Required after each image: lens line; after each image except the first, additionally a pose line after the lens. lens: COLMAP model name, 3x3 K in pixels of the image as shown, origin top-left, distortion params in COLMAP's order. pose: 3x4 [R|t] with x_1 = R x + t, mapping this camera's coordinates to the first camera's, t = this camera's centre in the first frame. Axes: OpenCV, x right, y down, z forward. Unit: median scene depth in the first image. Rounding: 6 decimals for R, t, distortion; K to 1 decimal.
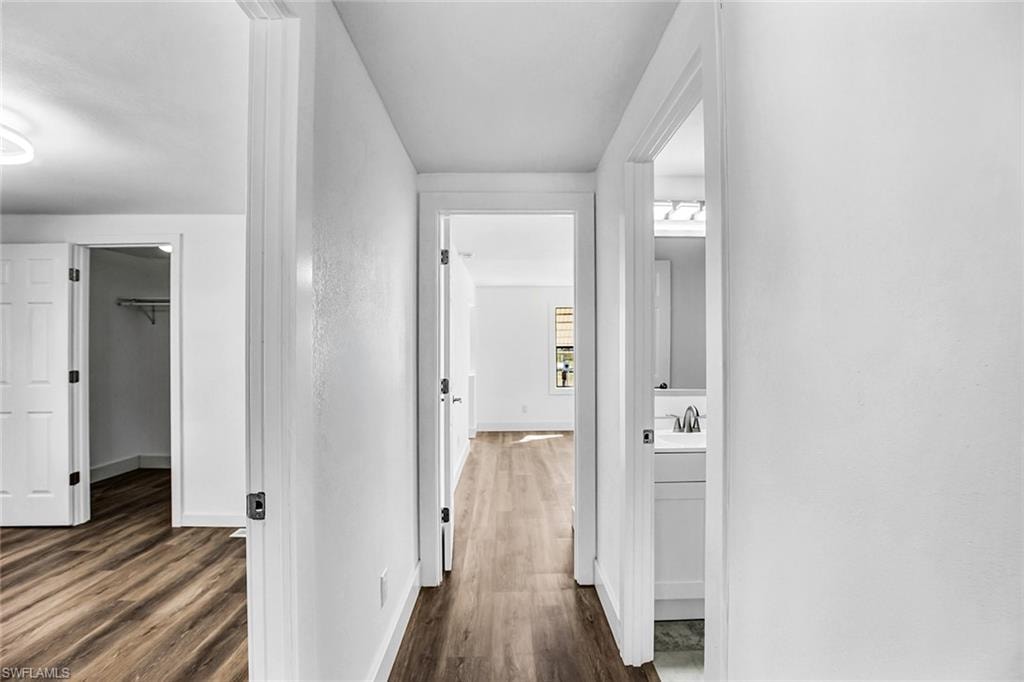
lens RADIAL K [[470.7, 0, 508.1], [0, 470.7, 353.4], [0, 0, 1]] dist [-0.017644, 0.001950]
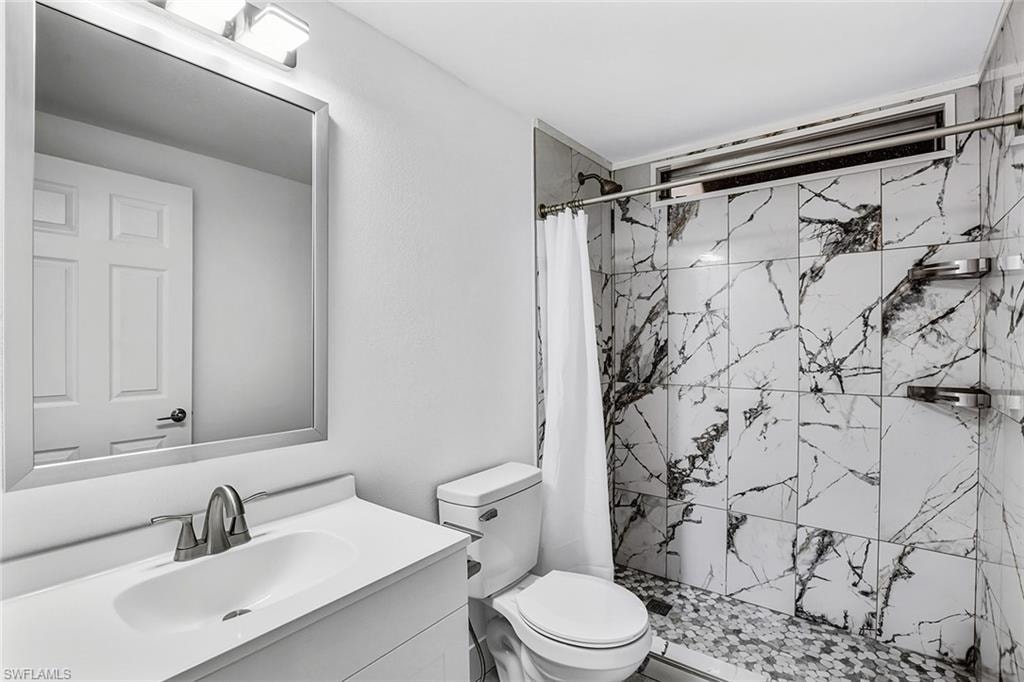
lens RADIAL K [[470.7, 0, 513.4], [0, 470.7, 346.4], [0, 0, 1]] dist [-0.017644, 0.001950]
pose [[0.629115, -0.014062, 0.777185, 0.142144], [0.018767, 0.999820, 0.002899, -0.001438], [-0.777086, 0.012762, 0.629265, 0.331317]]
